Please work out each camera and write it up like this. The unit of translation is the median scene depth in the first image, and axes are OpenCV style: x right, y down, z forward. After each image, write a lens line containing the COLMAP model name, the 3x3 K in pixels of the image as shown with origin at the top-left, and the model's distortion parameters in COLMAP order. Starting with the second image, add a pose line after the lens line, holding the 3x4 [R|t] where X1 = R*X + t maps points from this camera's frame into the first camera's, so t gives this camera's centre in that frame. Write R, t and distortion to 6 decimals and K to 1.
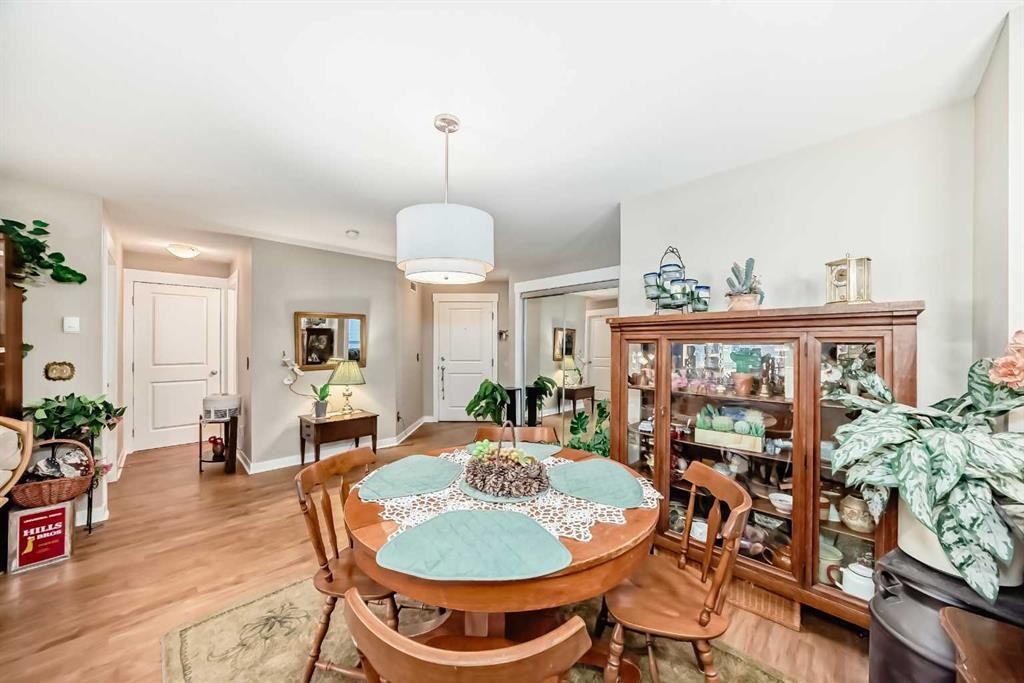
lens RADIAL K [[359.8, 0, 517.6], [0, 359.8, 342.7], [0, 0, 1]] dist [-0.024180, 0.006144]
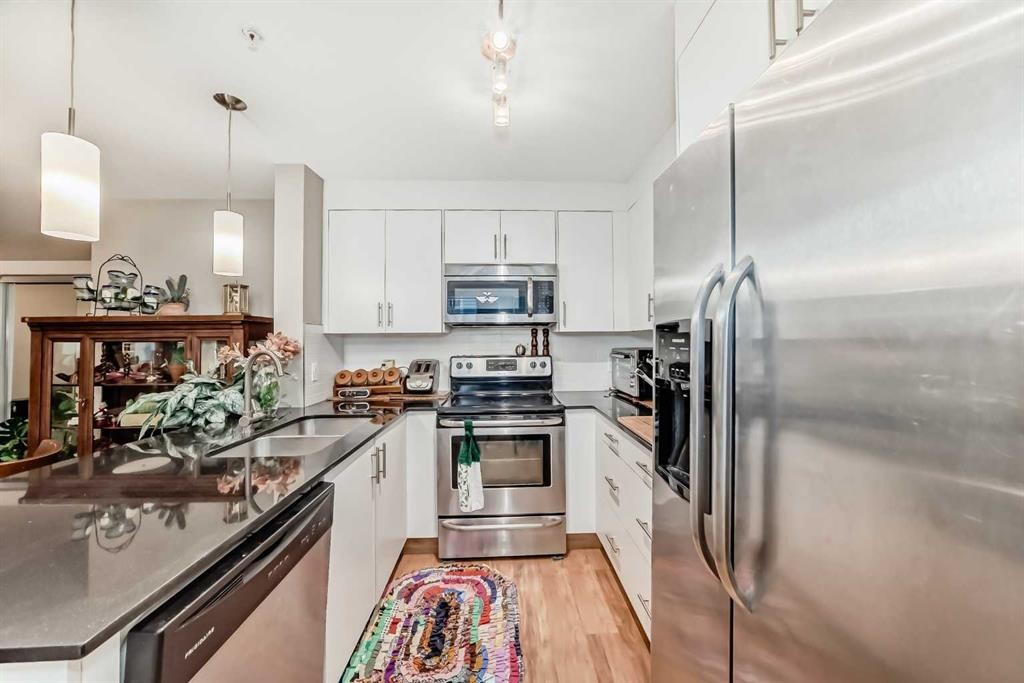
lens RADIAL K [[362.7, 0, 520.6], [0, 362.7, 334.1], [0, 0, 1]] dist [-0.026063, 0.007384]
pose [[0.677815, 0.004535, 0.735219, 0.460062], [0.007839, 0.999880, -0.013394, 0.002460], [-0.735191, 0.014842, 0.677698, -0.656665]]
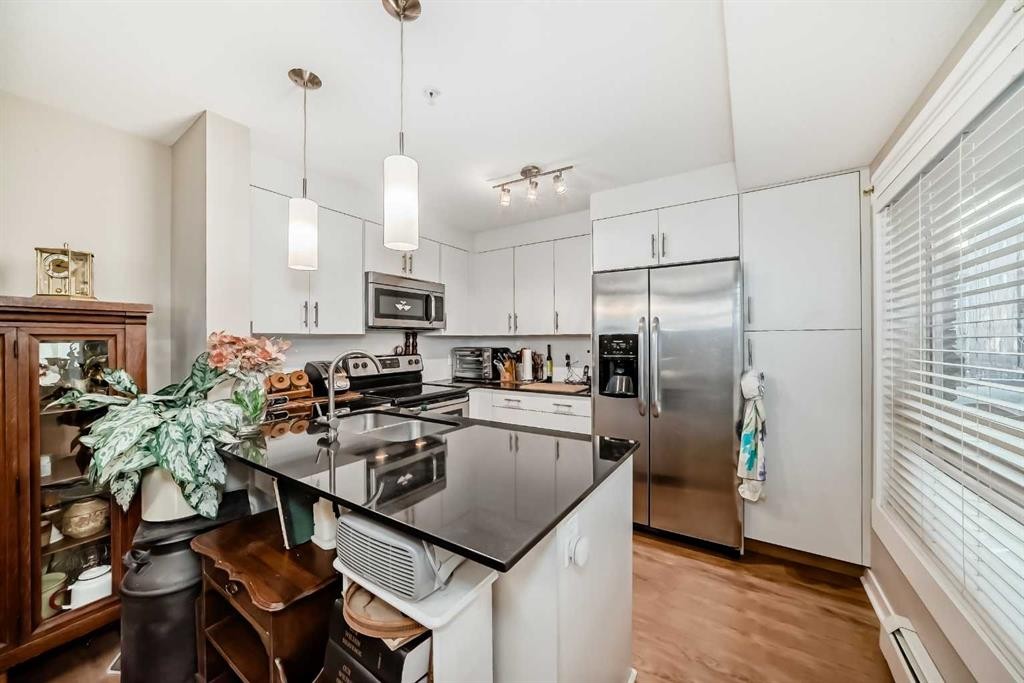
lens RADIAL K [[362.7, 0, 520.6], [0, 362.7, 334.1], [0, 0, 1]] dist [-0.026063, 0.007384]
pose [[-0.215999, 0.015345, 0.976273, -0.150292], [0.002895, 0.999882, -0.015076, 0.000159], [-0.976389, -0.000430, -0.216018, 0.032528]]
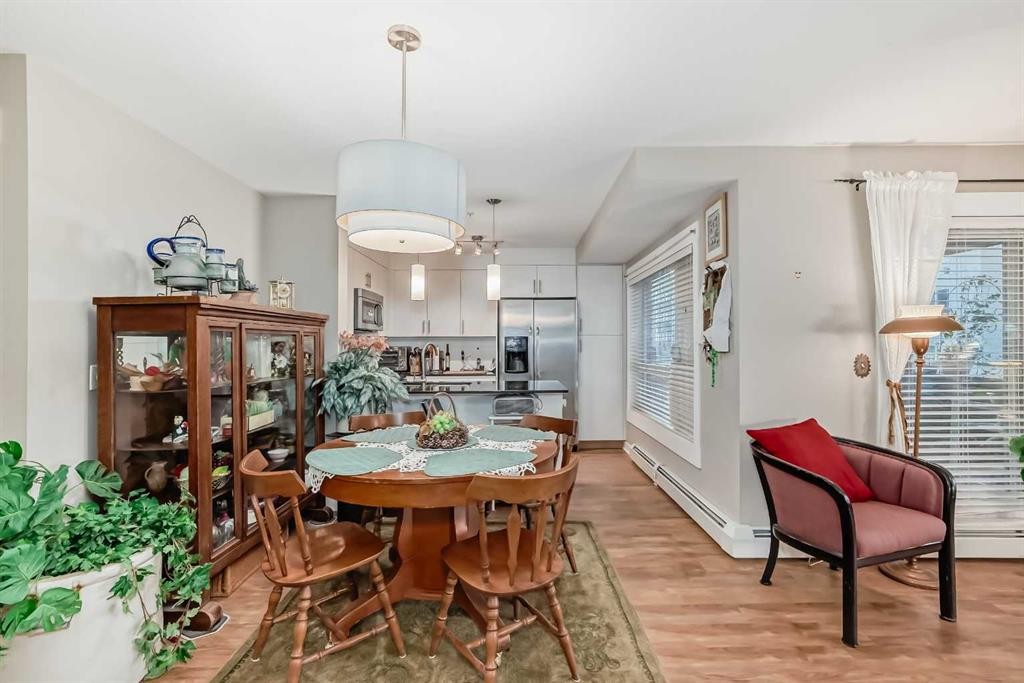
lens RADIAL K [[452.8, 0, 512.0], [0, 452.8, 341.5], [0, 0, 1]] dist [-0.003860, 0.000797]
pose [[-0.696620, 0.006390, 0.717412, -0.836701], [0.000886, 0.999967, -0.008046, 0.031162], [-0.717440, -0.004970, -0.696602, 1.197403]]
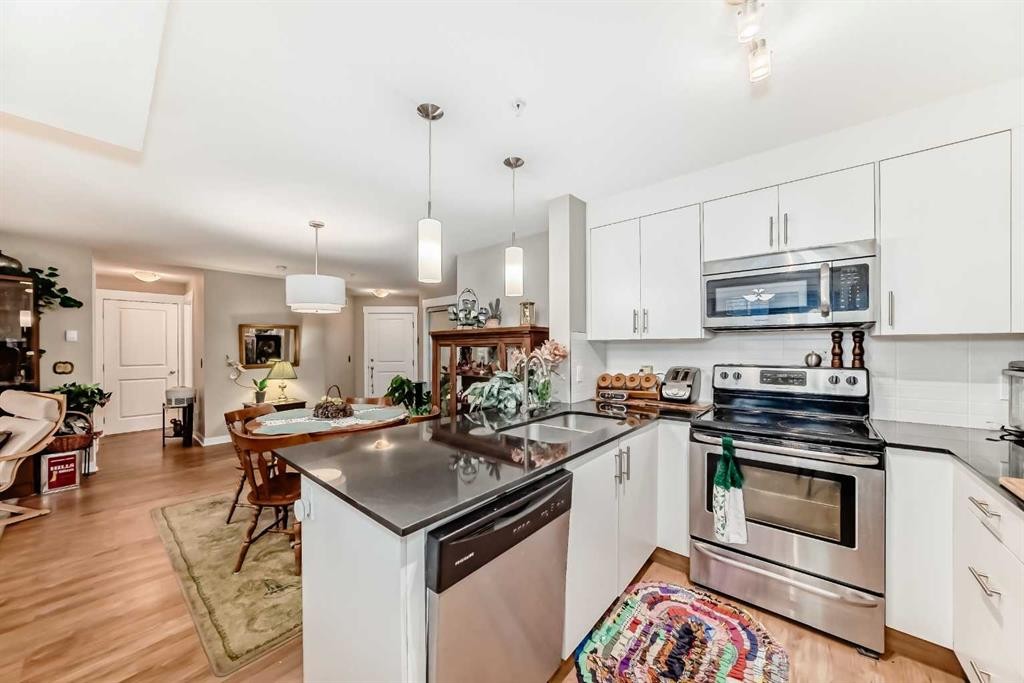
lens RADIAL K [[358.1, 0, 518.0], [0, 358.1, 347.5], [0, 0, 1]] dist [-0.025264, 0.006820]
pose [[0.996783, -0.005321, 0.079967, 0.525033], [0.005117, 0.999983, 0.002762, 0.002069], [-0.079980, -0.002344, 0.996794, -0.678860]]
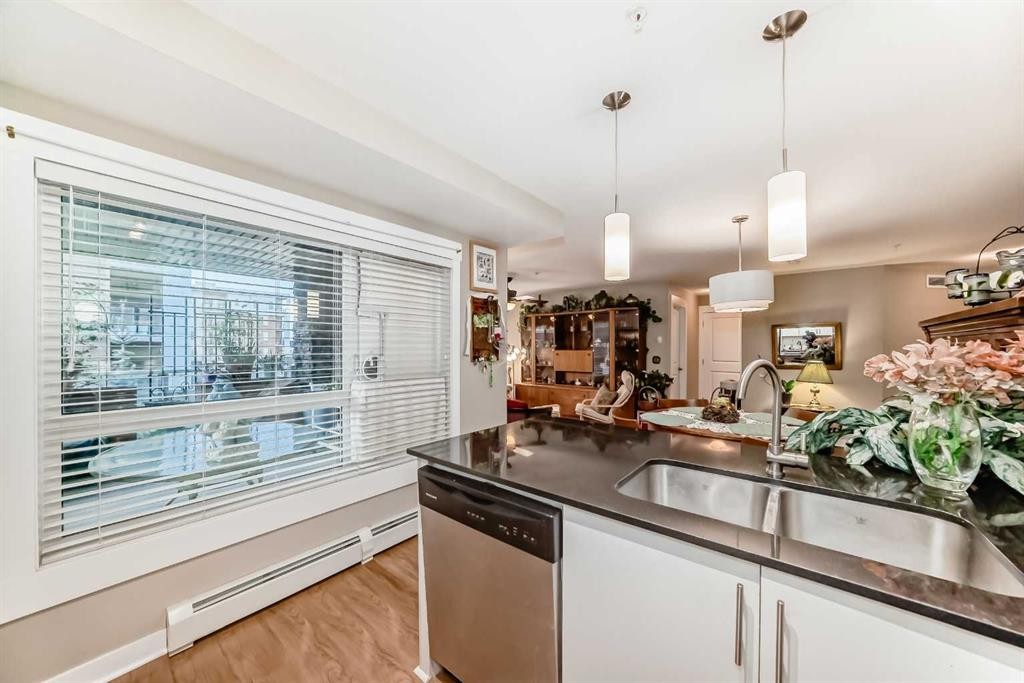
lens RADIAL K [[358.1, 0, 518.0], [0, 358.1, 347.5], [0, 0, 1]] dist [-0.025264, 0.006820]
pose [[0.107202, -0.001433, -0.994236, 1.089556], [0.000198, 0.999999, -0.001420, 0.000446], [0.994237, -0.000045, 0.107202, -0.195249]]
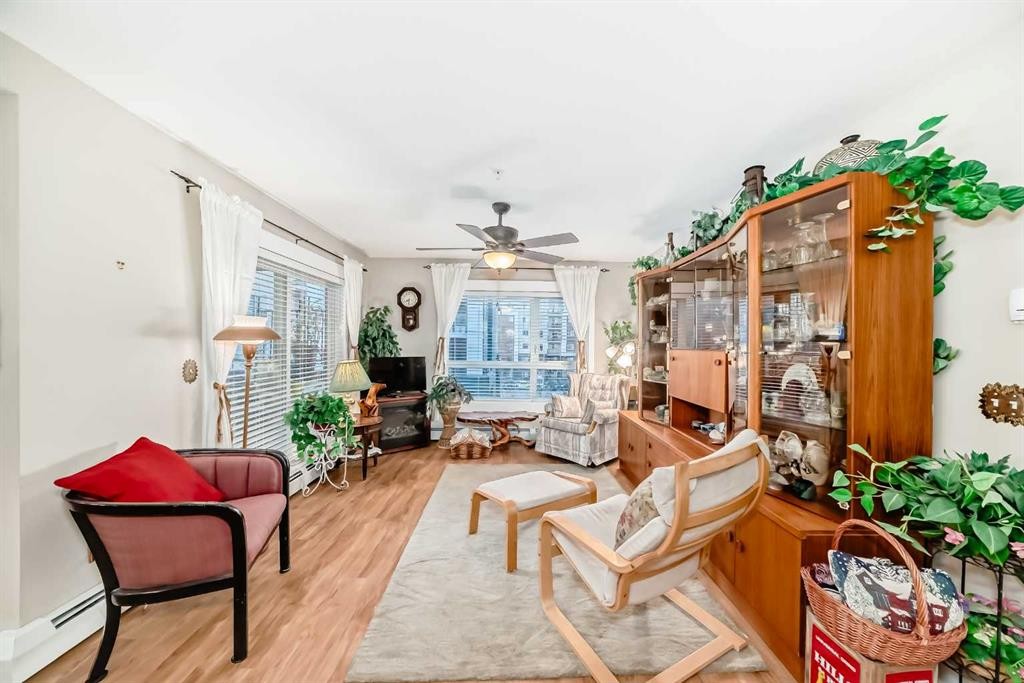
lens RADIAL K [[358.1, 0, 518.0], [0, 358.1, 347.5], [0, 0, 1]] dist [-0.025264, 0.006820]
pose [[-0.695210, -0.001130, -0.718805, -0.558075], [-0.010422, 0.999910, 0.008508, 0.007316], [0.718731, 0.013406, -0.695159, 0.962468]]
